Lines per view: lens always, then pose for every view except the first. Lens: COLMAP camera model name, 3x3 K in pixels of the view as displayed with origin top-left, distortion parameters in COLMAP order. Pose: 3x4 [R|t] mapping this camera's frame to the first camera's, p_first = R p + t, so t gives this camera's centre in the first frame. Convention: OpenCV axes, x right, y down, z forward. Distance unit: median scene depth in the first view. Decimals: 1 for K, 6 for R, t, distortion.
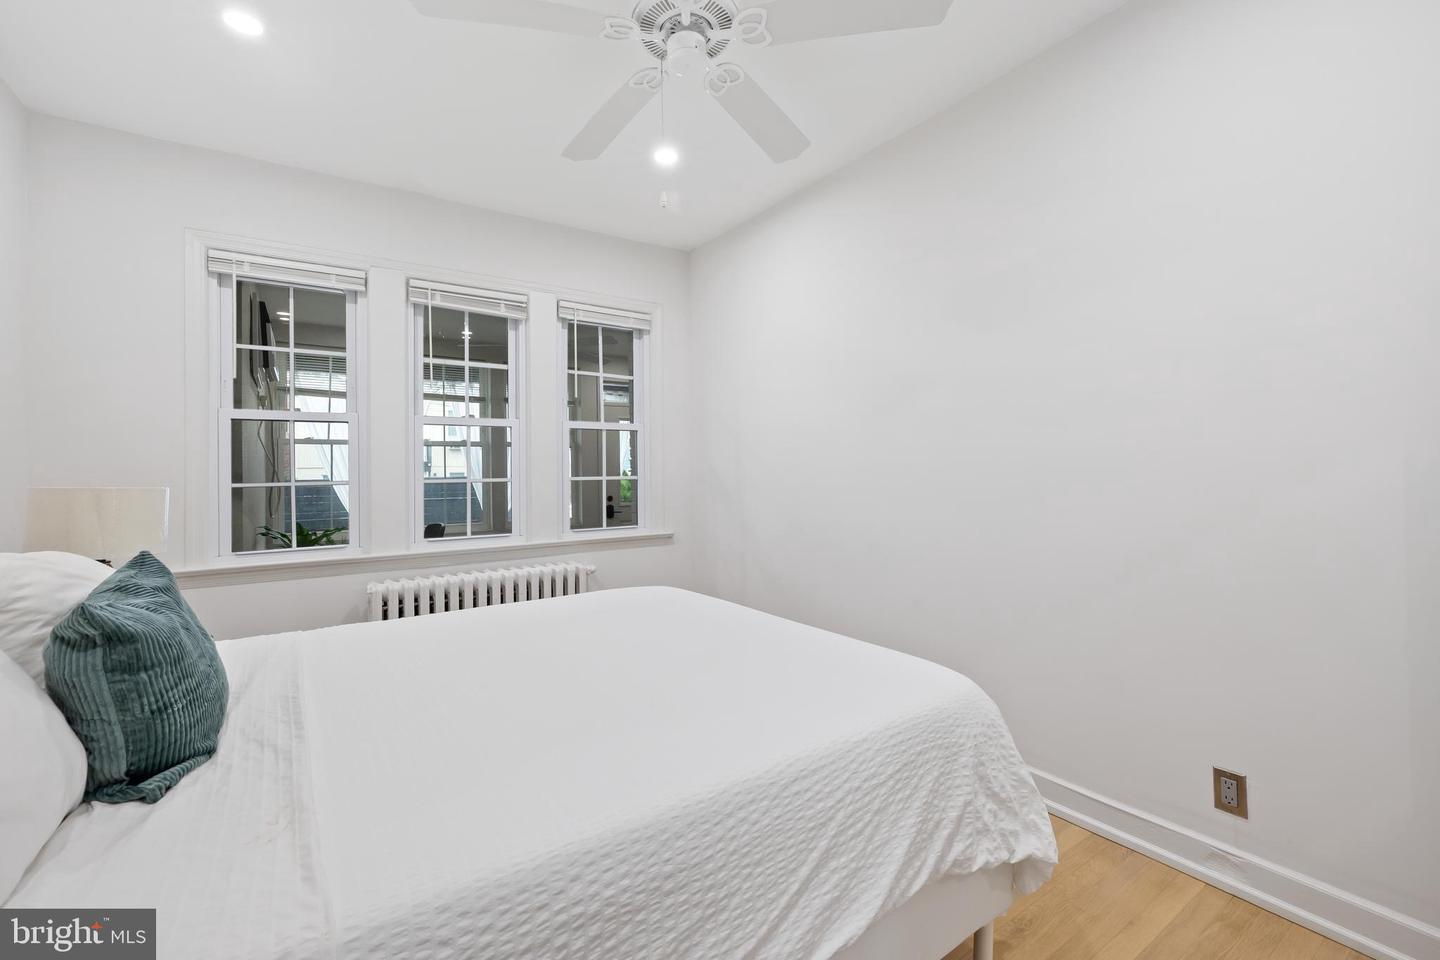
lens RADIAL K [[610.4, 0, 720.0], [0, 610.4, 465.0], [0, 0, 1]] dist [-0.001101, -0.000222]
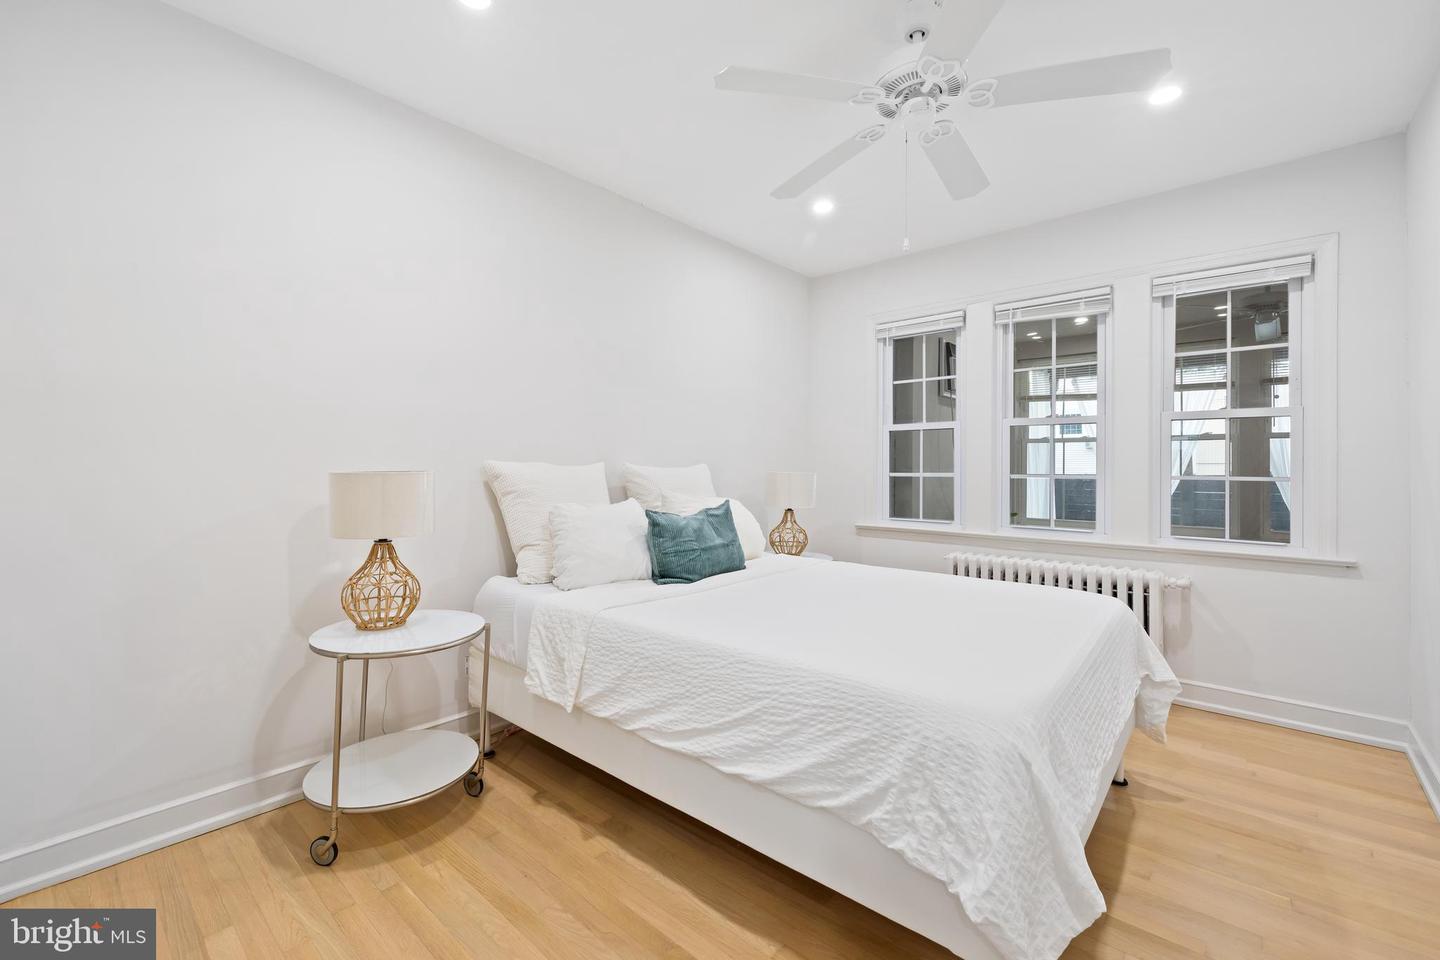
lens RADIAL K [[617.7, 0, 720.0], [0, 617.7, 480.0], [0, 0, 1]] dist [0.000077, -0.000098]
pose [[0.238181, 0.029711, -0.970766, 0.578504], [-0.001097, 0.999540, 0.030322, -0.000227], [0.971220, -0.006157, 0.238104, 0.197965]]
